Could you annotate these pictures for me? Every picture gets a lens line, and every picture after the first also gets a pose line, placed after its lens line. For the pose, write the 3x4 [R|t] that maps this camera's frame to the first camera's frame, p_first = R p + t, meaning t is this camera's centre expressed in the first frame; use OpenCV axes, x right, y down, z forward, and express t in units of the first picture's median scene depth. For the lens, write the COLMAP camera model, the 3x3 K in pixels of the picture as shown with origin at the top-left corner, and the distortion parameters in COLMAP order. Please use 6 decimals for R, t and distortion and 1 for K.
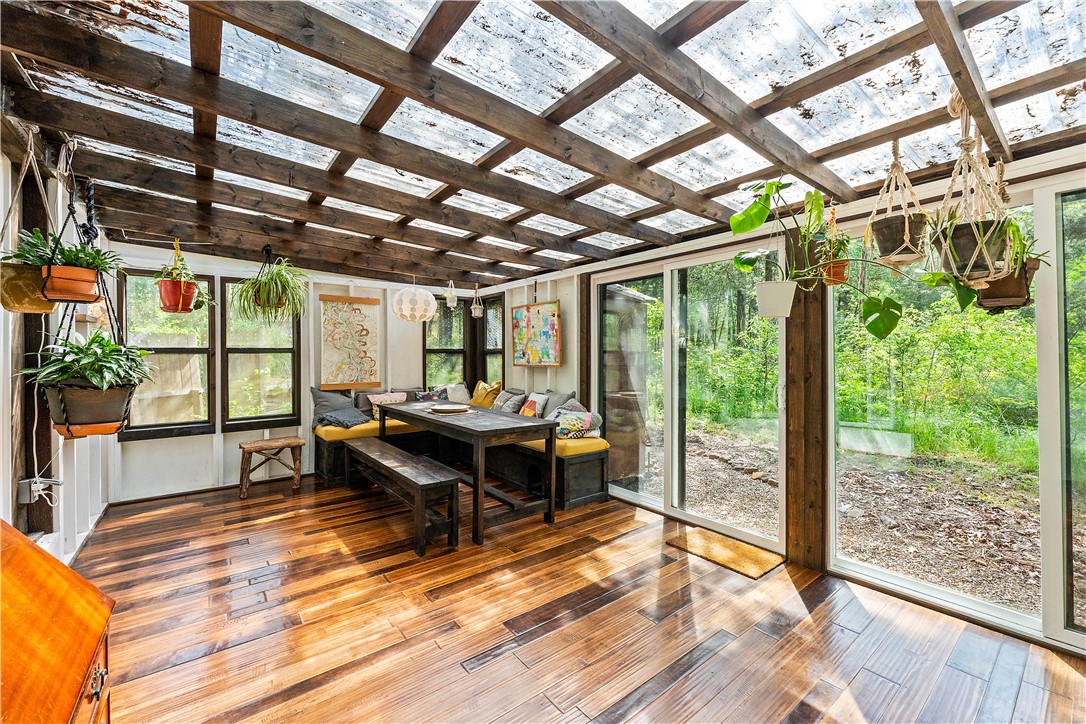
lens RADIAL K [[431.1, 0, 532.5], [0, 431.1, 360.3], [0, 0, 1]] dist [-0.000336, -0.000081]
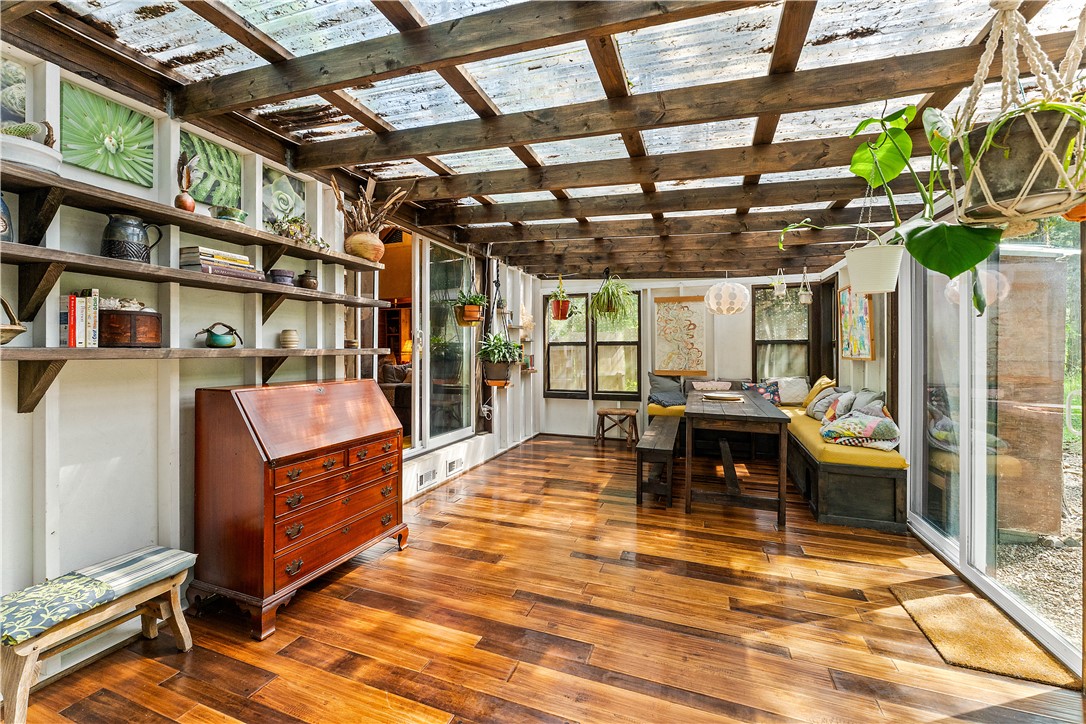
lens RADIAL K [[431.1, 0, 532.5], [0, 431.1, 360.3], [0, 0, 1]] dist [-0.000336, -0.000081]
pose [[0.547152, 0.024731, -0.836668, 0.458884], [-0.010692, 0.999688, 0.022558, 0.004219], [0.836965, -0.003397, 0.547246, 0.033046]]
